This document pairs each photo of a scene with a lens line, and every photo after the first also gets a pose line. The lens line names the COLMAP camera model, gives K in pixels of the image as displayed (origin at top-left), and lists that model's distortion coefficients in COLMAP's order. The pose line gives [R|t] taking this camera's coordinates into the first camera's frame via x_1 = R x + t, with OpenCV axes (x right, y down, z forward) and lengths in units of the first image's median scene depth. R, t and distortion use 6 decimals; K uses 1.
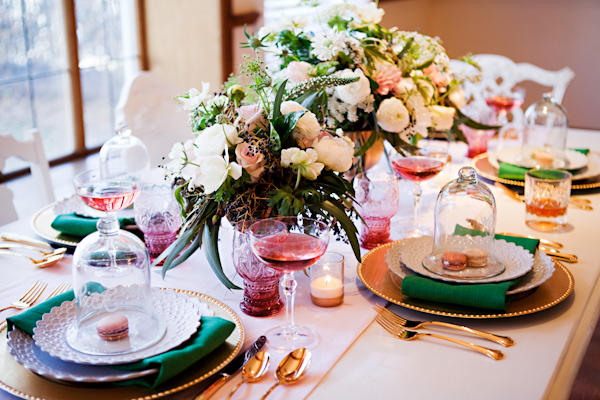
lens RADIAL K [[807.6, 0, 298.5], [0, 807.6, 198.5], [0, 0, 1]] dist [-0.117516, 0.000000]
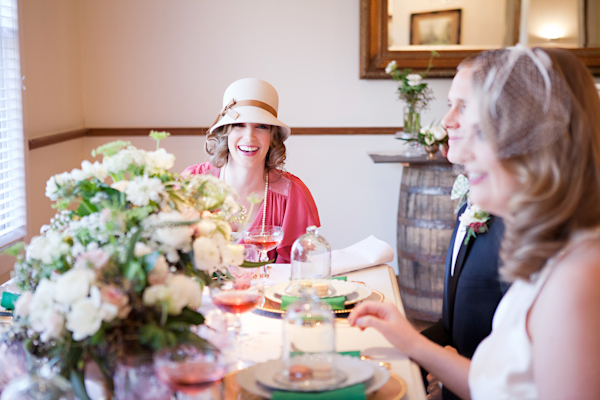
lens RADIAL K [[984.4, 0, 304.3], [0, 984.4, 203.0], [0, 0, 1]] dist [0.071760, 0.000000]
pose [[0.900126, -0.054309, 0.432231, -0.383330], [0.131756, 0.979669, -0.151289, 0.051561], [-0.415227, 0.193128, 0.888981, -0.247343]]
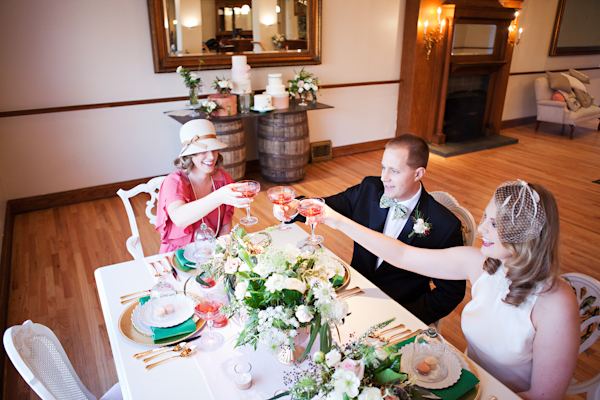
lens RADIAL K [[437.6, 0, 300.3], [0, 437.6, 196.6], [0, 0, 1]] dist [-0.046780, 0.009101]
pose [[0.538113, -0.308412, 0.784421, -0.744668], [0.242803, 0.947922, 0.206134, -0.660317], [-0.807144, 0.079536, 0.584972, 0.532191]]
